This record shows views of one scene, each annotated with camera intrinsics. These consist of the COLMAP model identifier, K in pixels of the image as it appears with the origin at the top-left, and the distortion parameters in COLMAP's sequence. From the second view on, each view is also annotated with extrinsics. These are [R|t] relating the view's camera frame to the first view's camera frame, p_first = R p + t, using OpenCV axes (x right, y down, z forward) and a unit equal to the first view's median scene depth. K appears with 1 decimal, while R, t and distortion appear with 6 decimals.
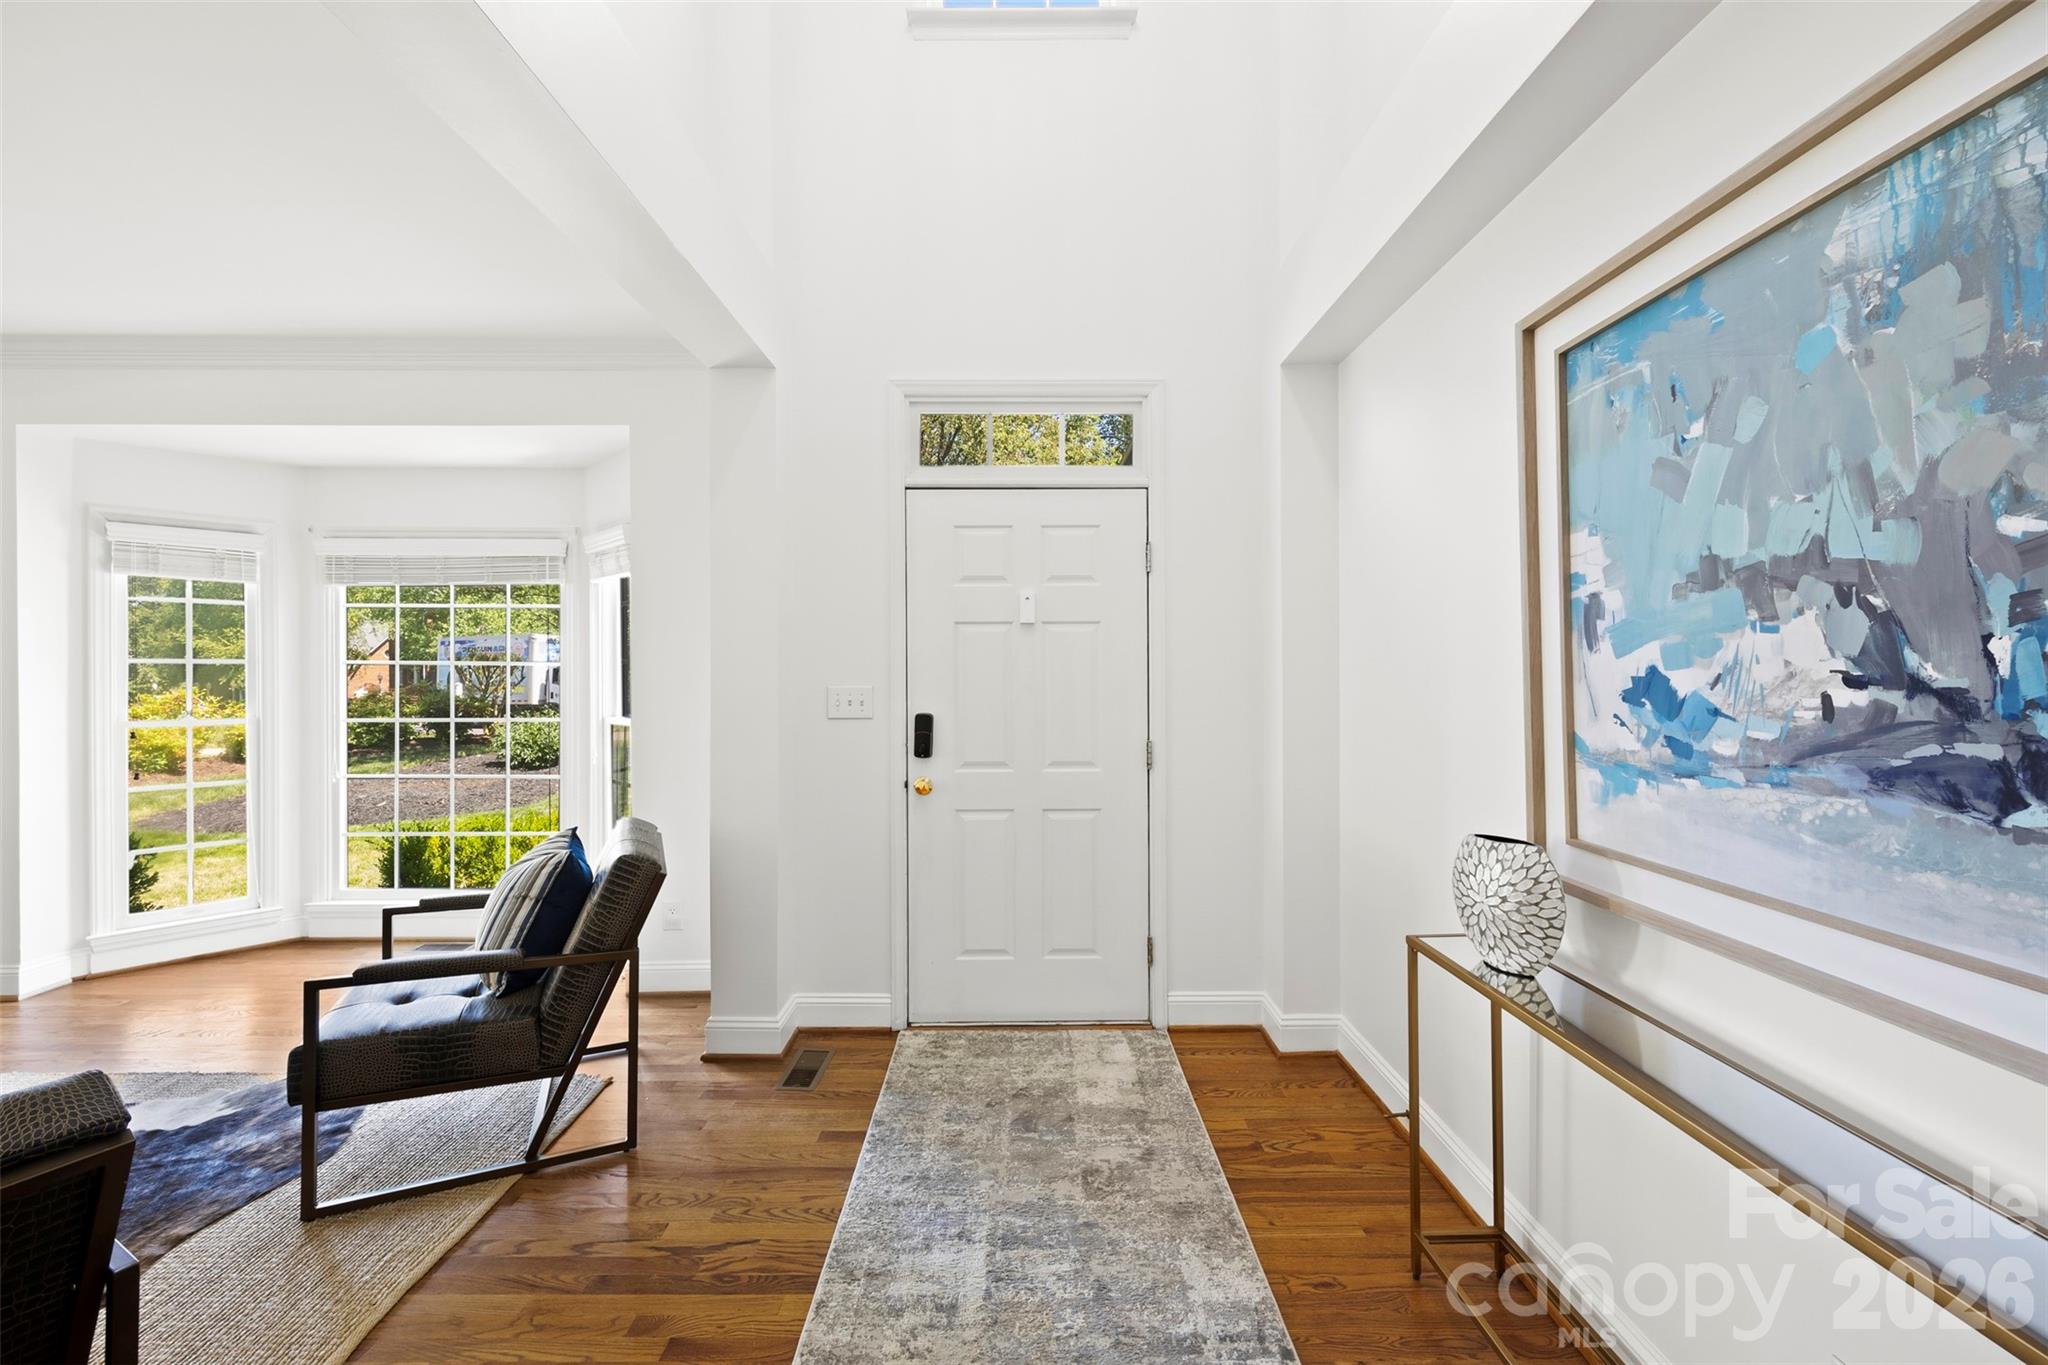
lens RADIAL K [[816.9, 0, 1014.4], [0, 816.9, 674.7], [0, 0, 1]] dist [0.005572, 0.000381]
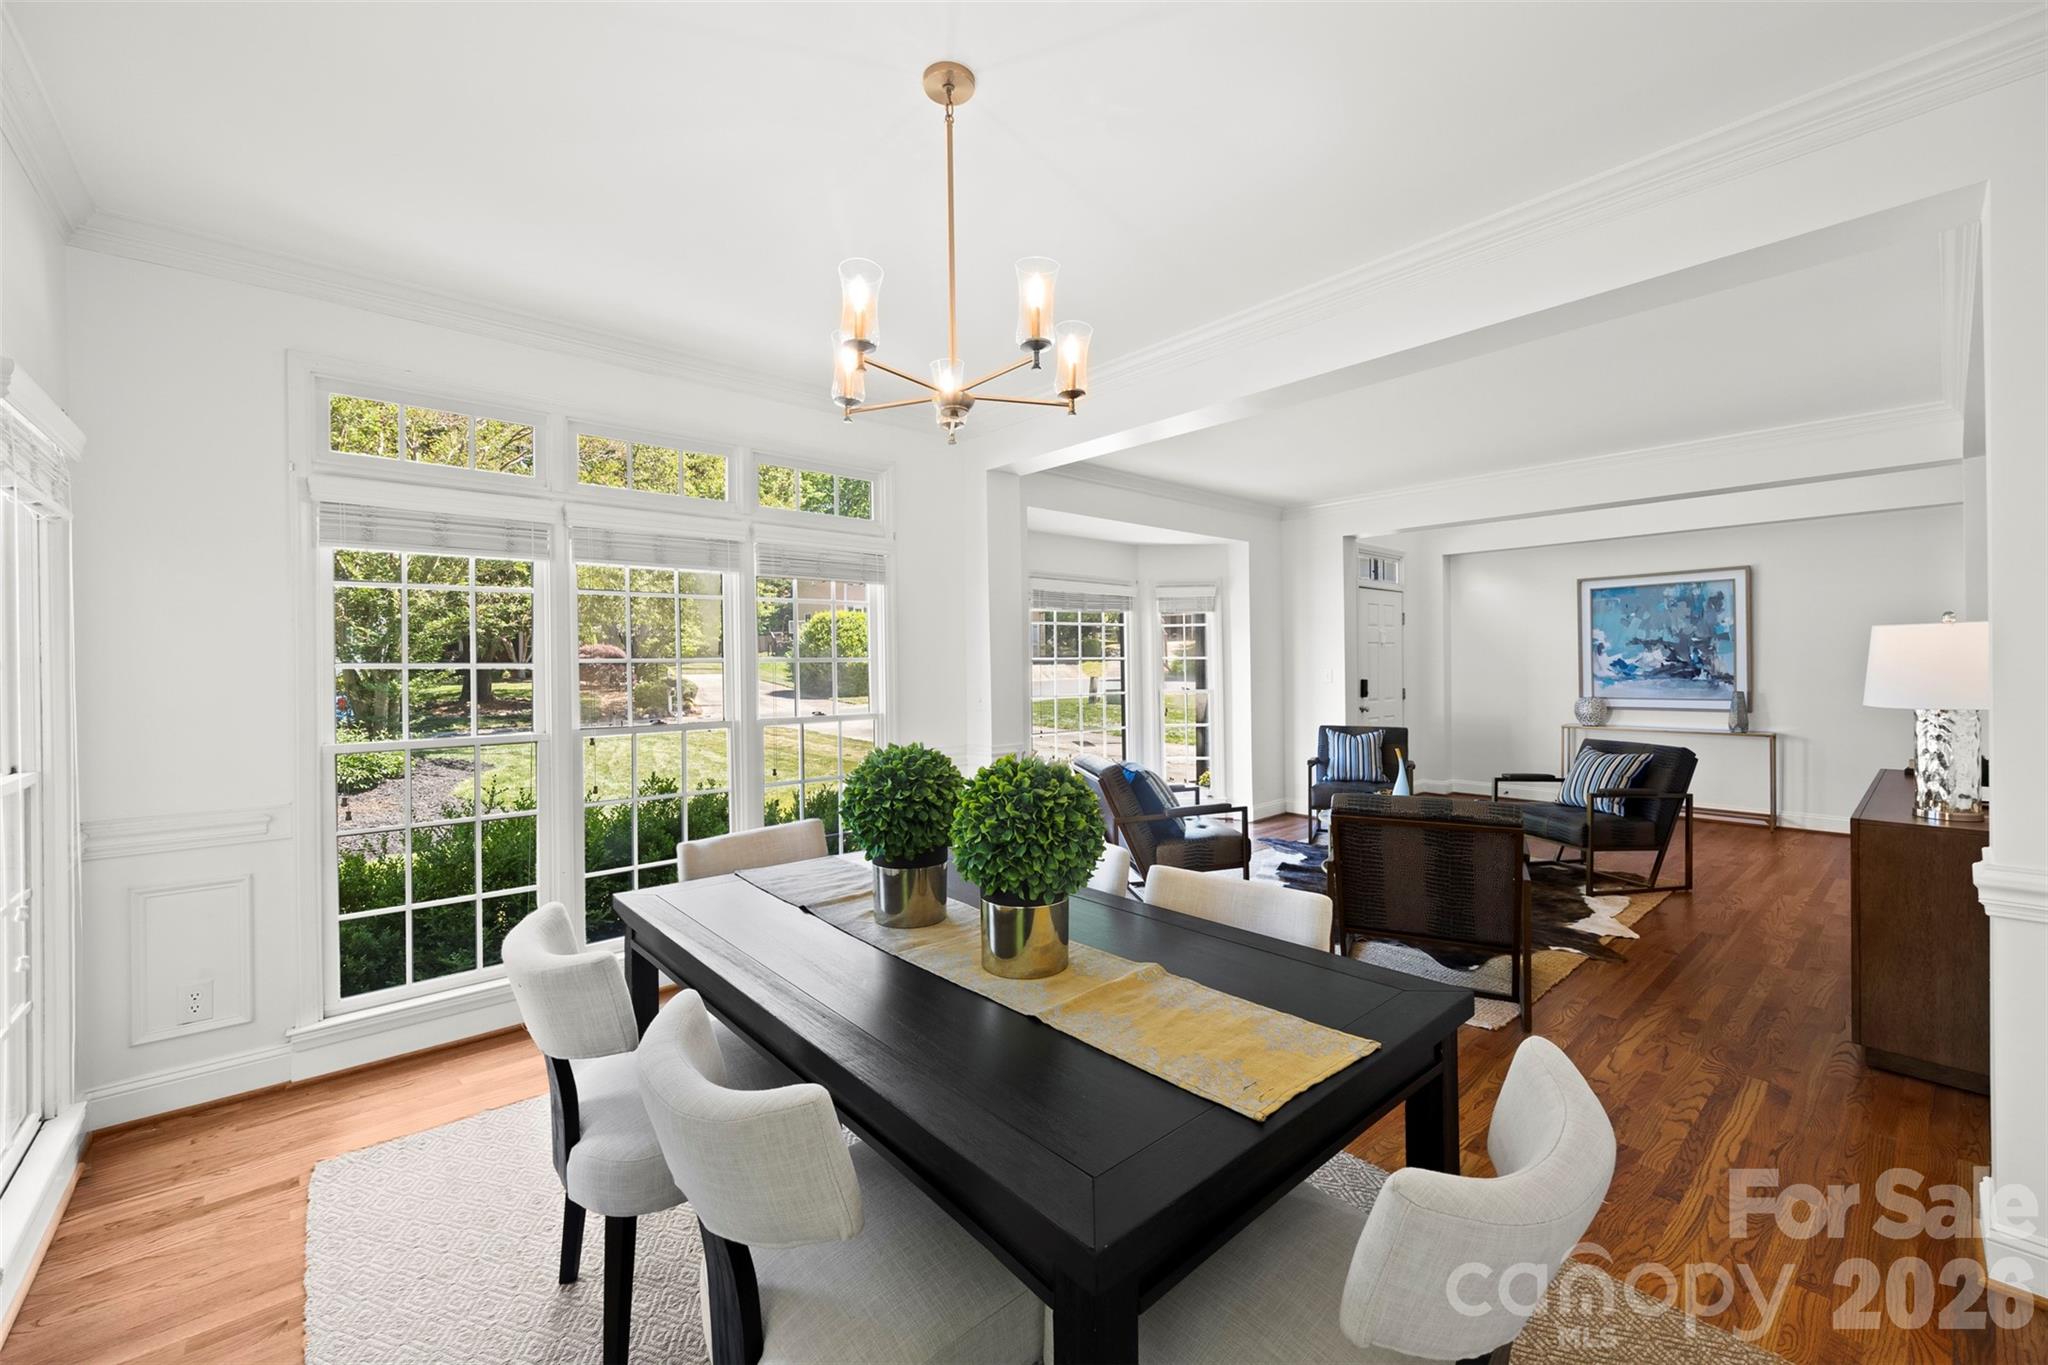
lens RADIAL K [[816.9, 0, 1023.0], [0, 816.9, 671.3], [0, 0, 1]] dist [0.005572, 0.000381]
pose [[0.751974, -0.011652, 0.659089, -5.679893], [0.012928, 0.999912, 0.002927, 0.006351], [-0.659065, 0.006320, 0.752059, -0.402683]]
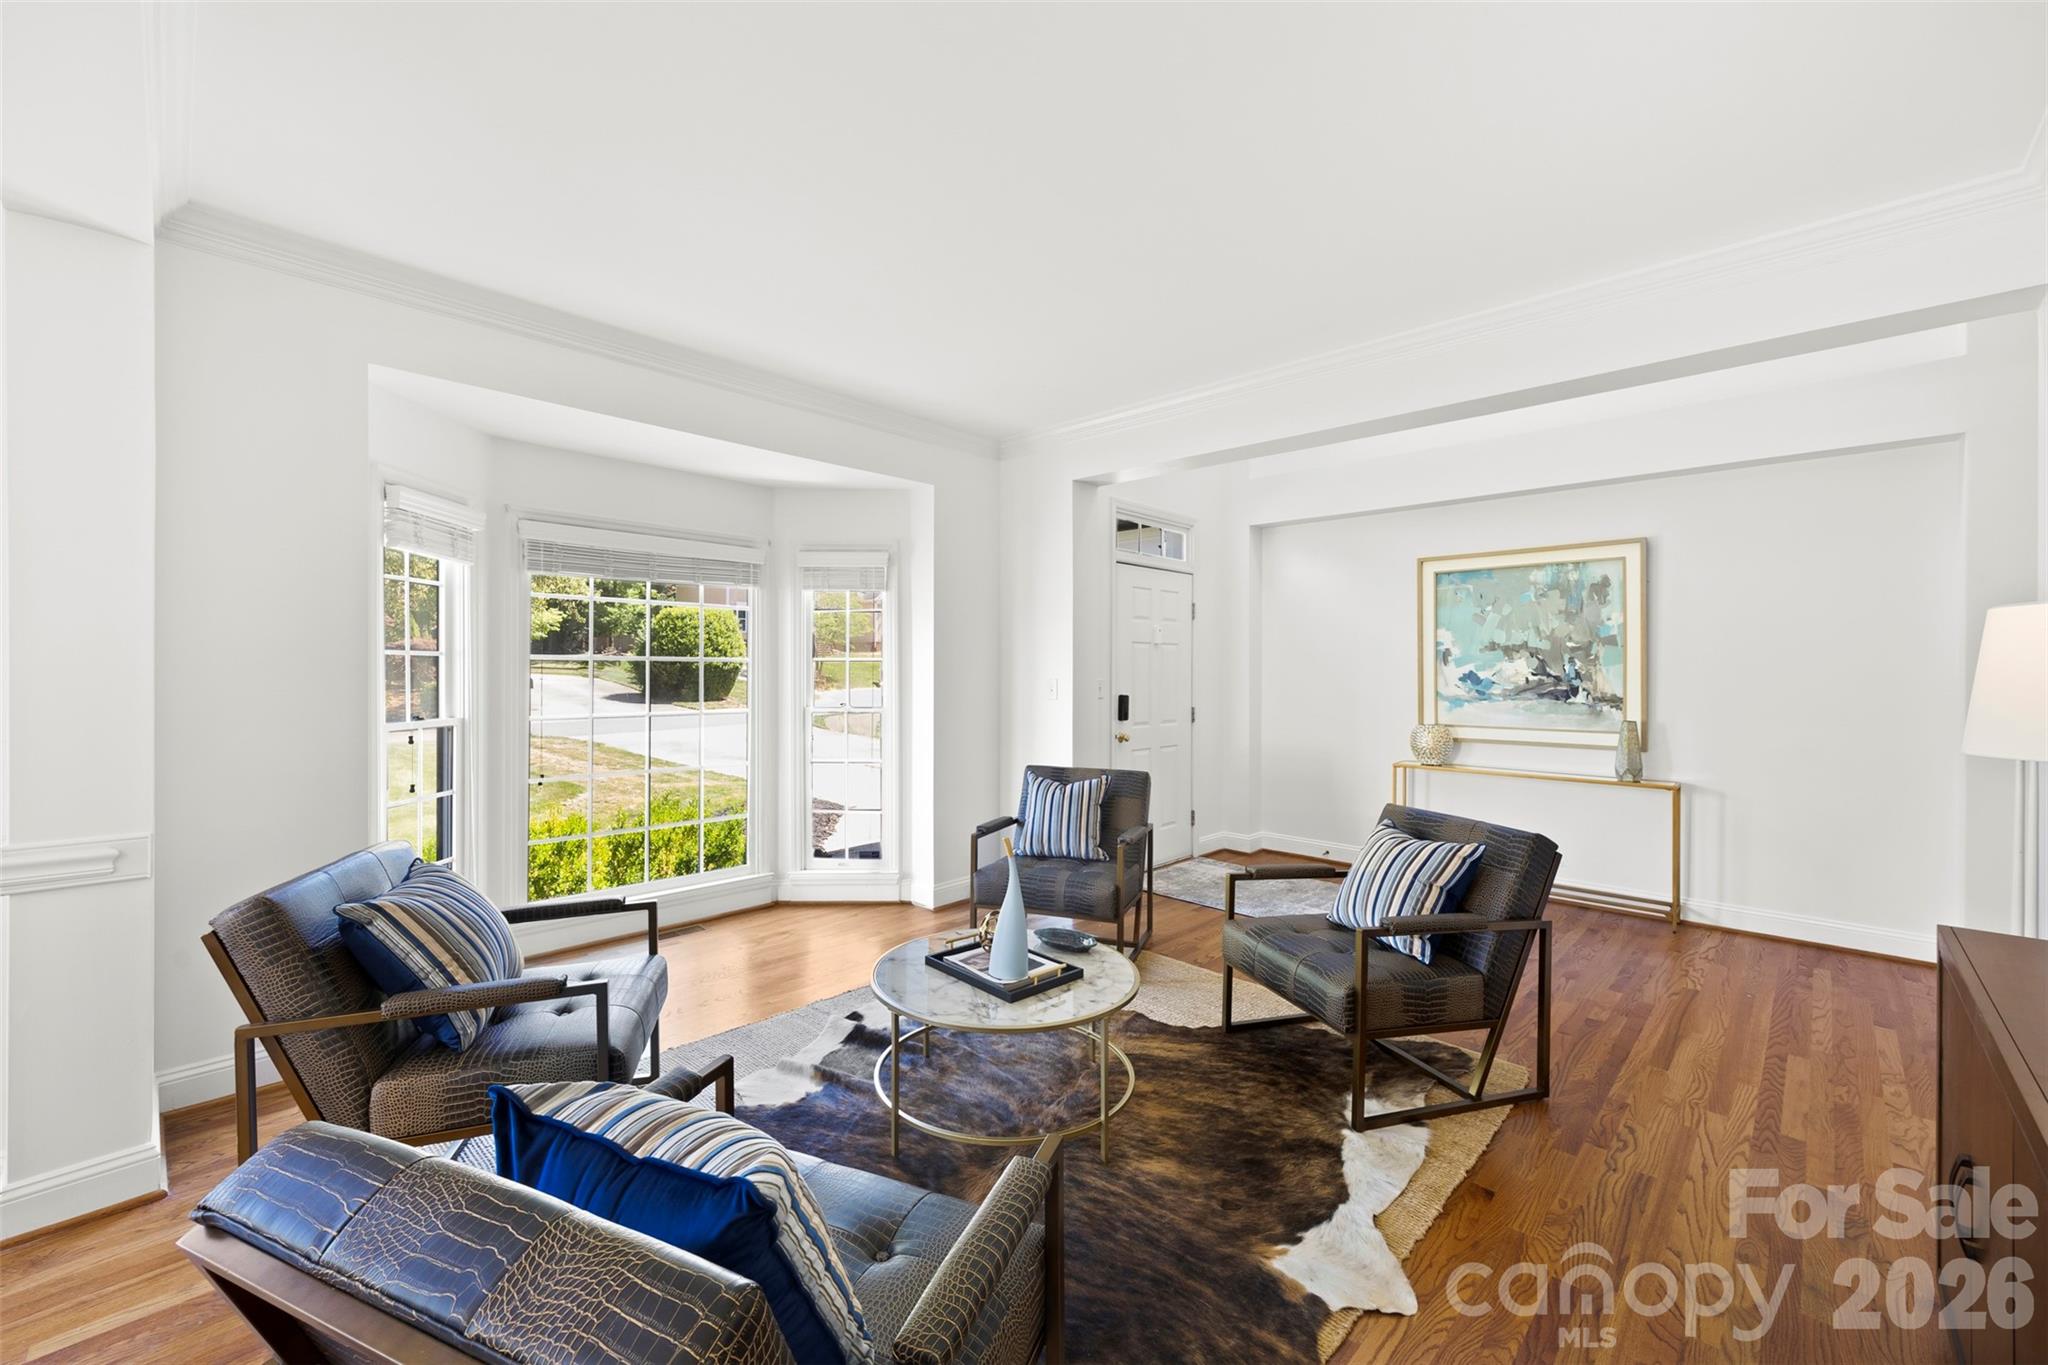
lens RADIAL K [[816.9, 0, 1011.4], [0, 816.9, 670.3], [0, 0, 1]] dist [0.005572, 0.000381]
pose [[0.701004, 0.004915, 0.713141, -3.388614], [-0.002281, 0.999987, -0.004651, 0.010902], [-0.713154, 0.001634, 0.701005, -0.078584]]
